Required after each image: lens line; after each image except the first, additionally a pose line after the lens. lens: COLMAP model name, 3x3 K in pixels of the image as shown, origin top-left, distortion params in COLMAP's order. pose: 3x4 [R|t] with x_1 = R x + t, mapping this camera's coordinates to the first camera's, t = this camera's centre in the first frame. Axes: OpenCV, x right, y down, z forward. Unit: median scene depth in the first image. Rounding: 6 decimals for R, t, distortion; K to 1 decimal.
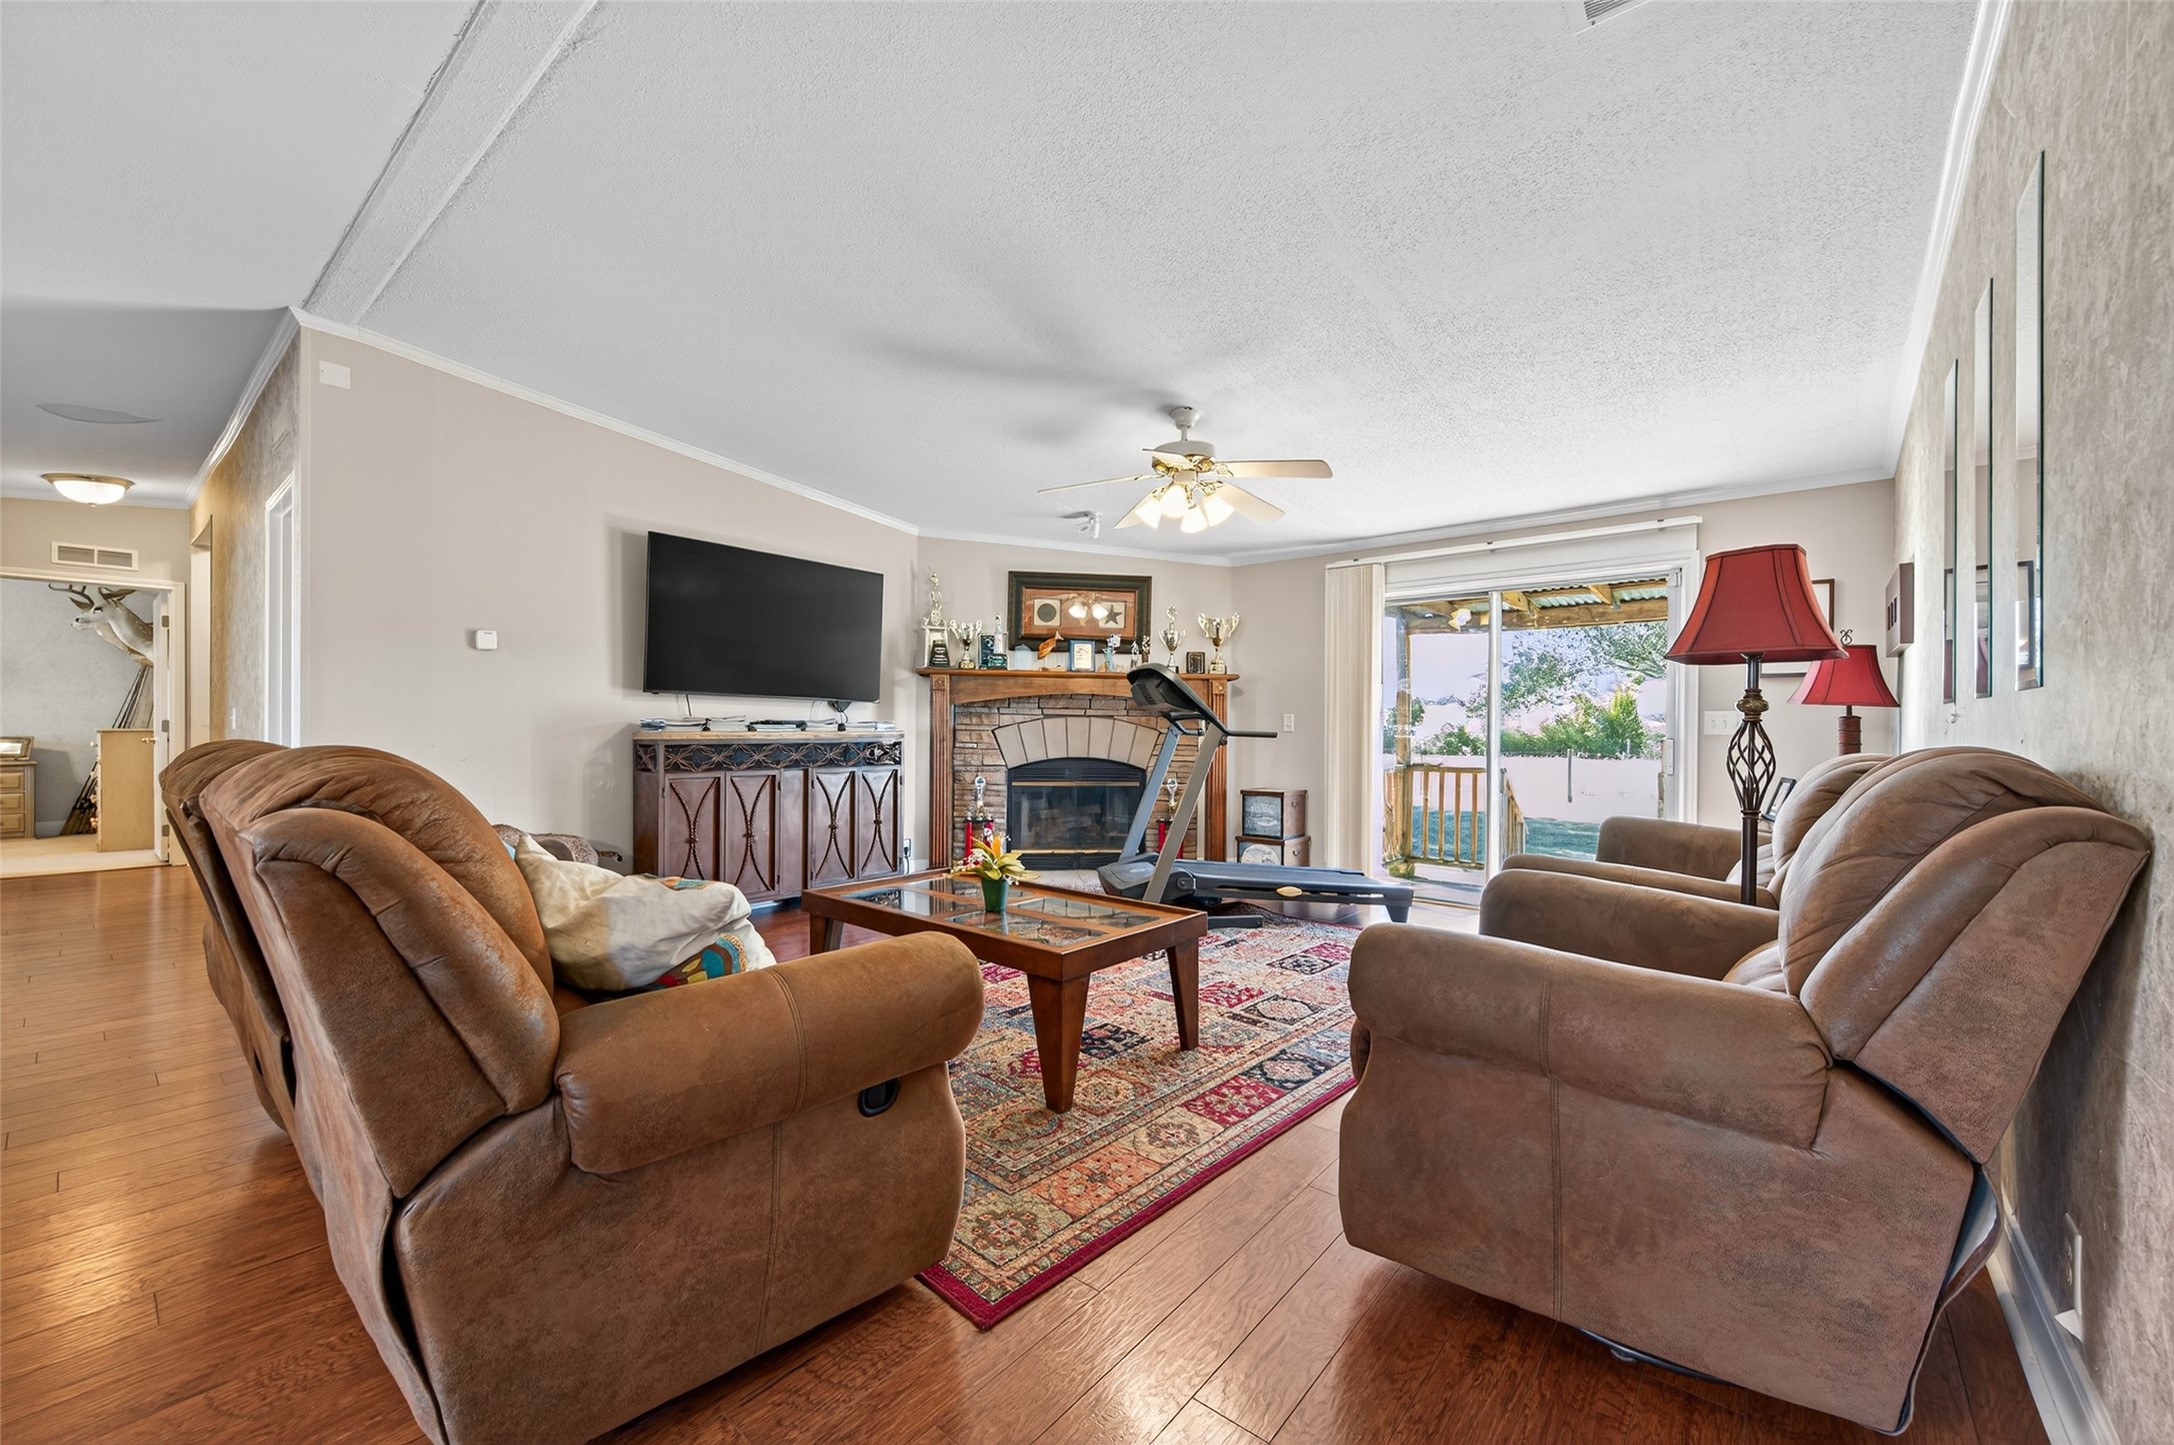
lens RADIAL K [[842.8, 0, 1089.3], [0, 842.8, 727.6], [0, 0, 1]] dist [0.003954, -0.000390]
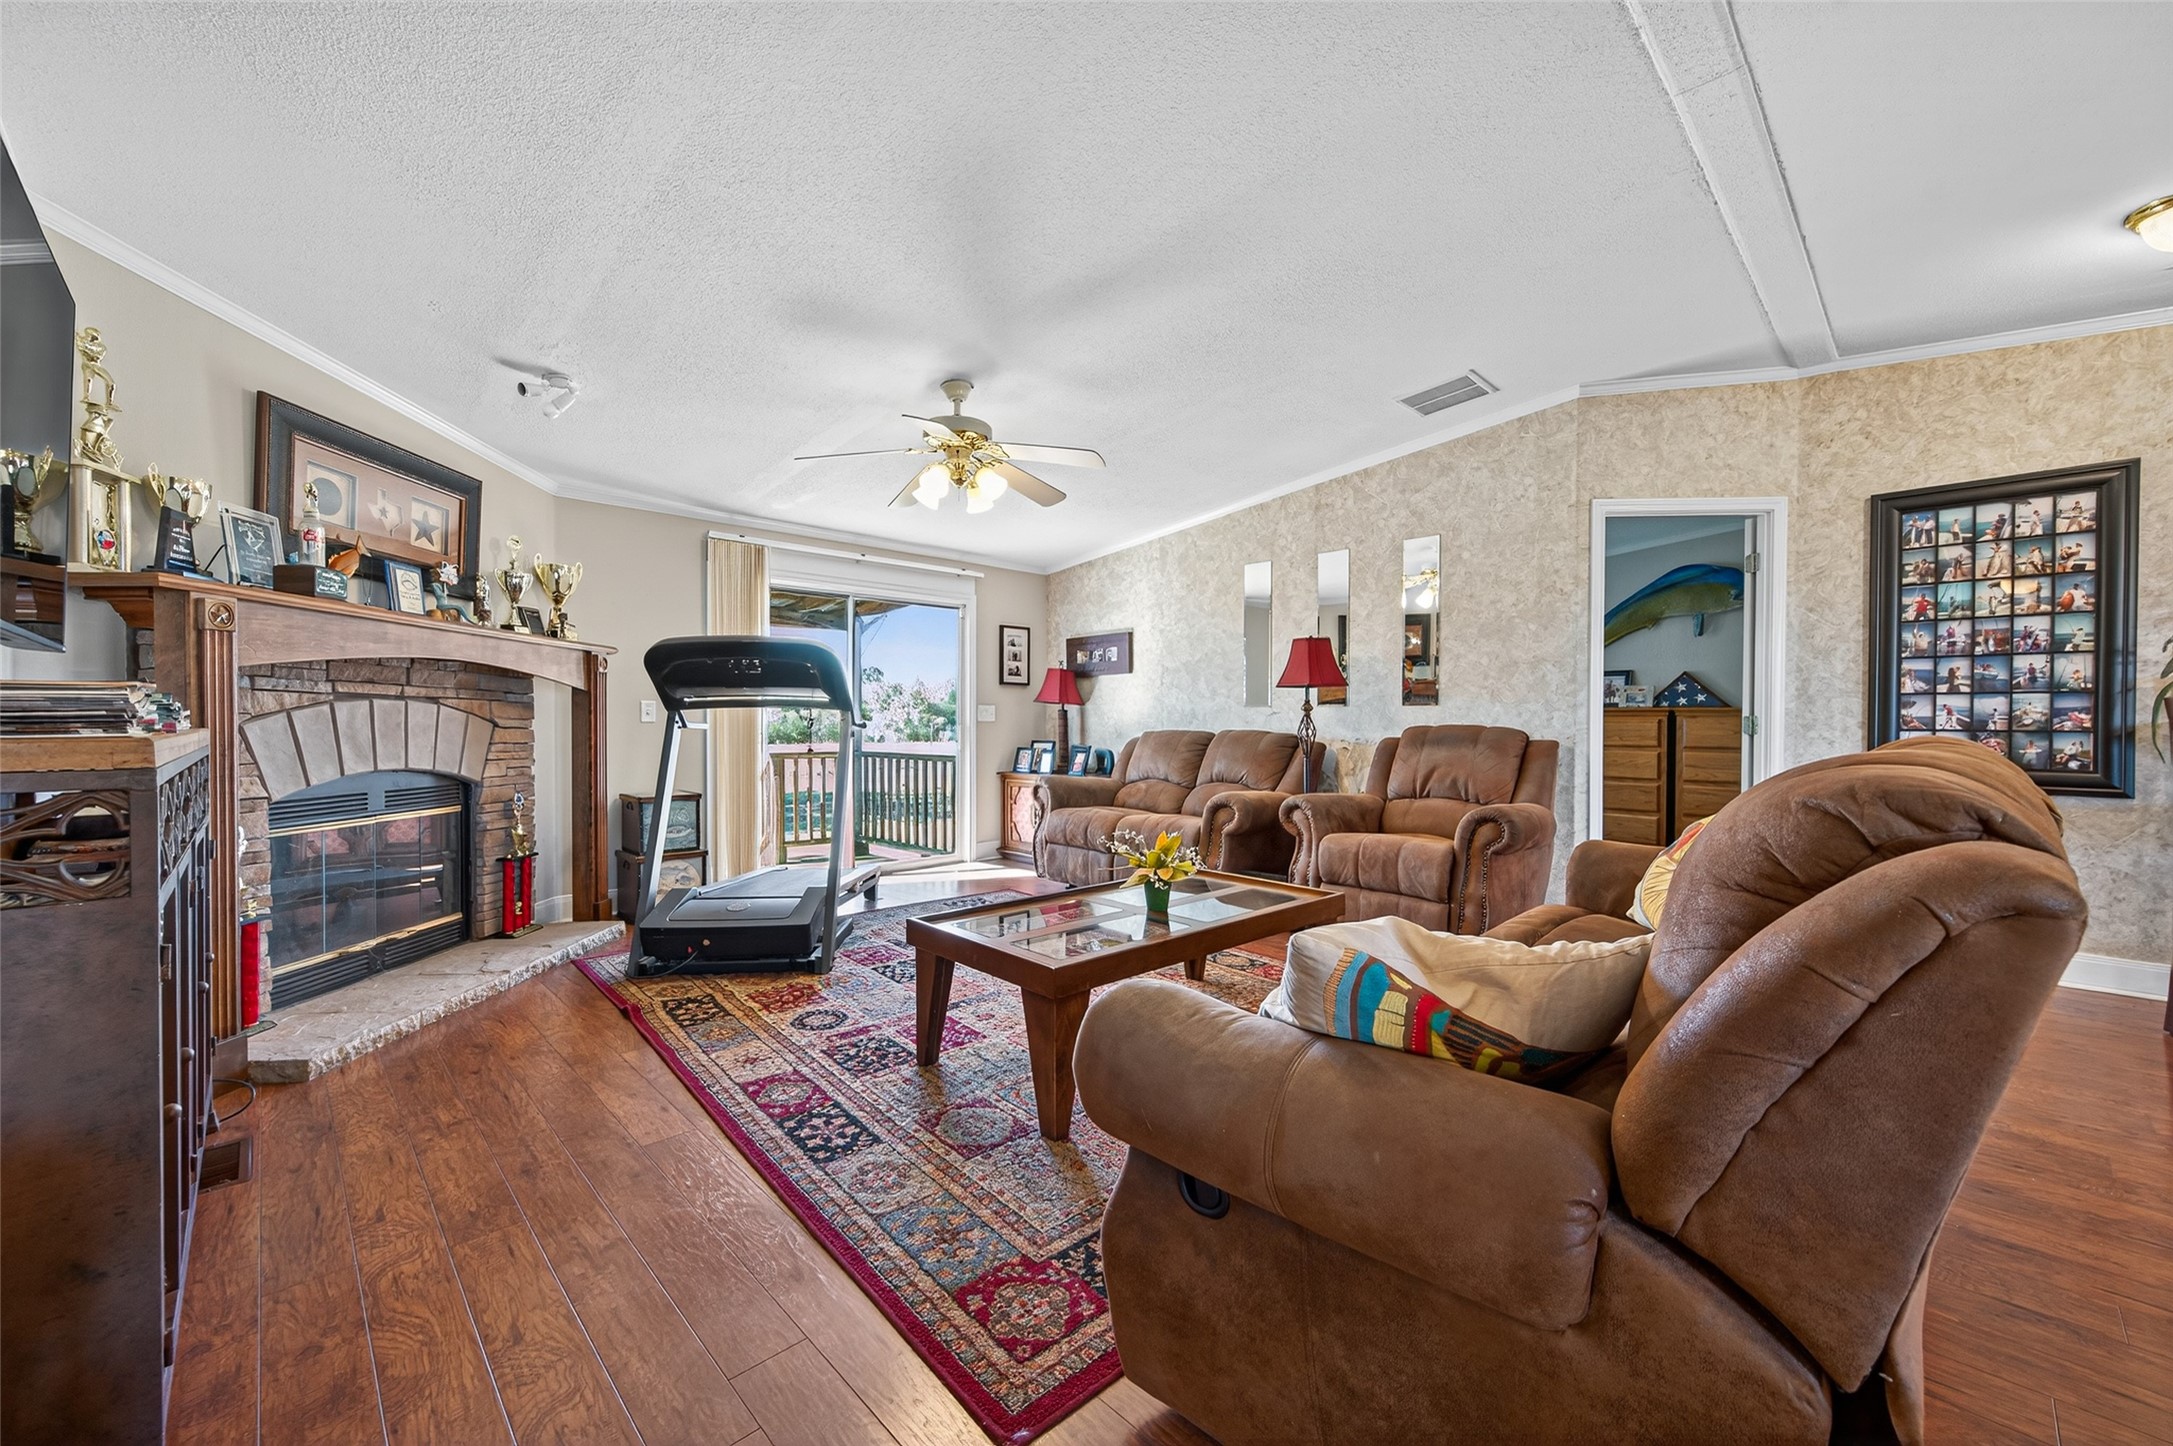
lens RADIAL K [[842.4, 0, 1088.8], [0, 842.4, 728.1], [0, 0, 1]] dist [0.003954, -0.000390]
pose [[0.111482, -0.014409, 0.993662, -0.623082], [-0.000718, 0.999893, 0.014580, -0.002053], [-0.993766, -0.002339, 0.111460, 0.567828]]
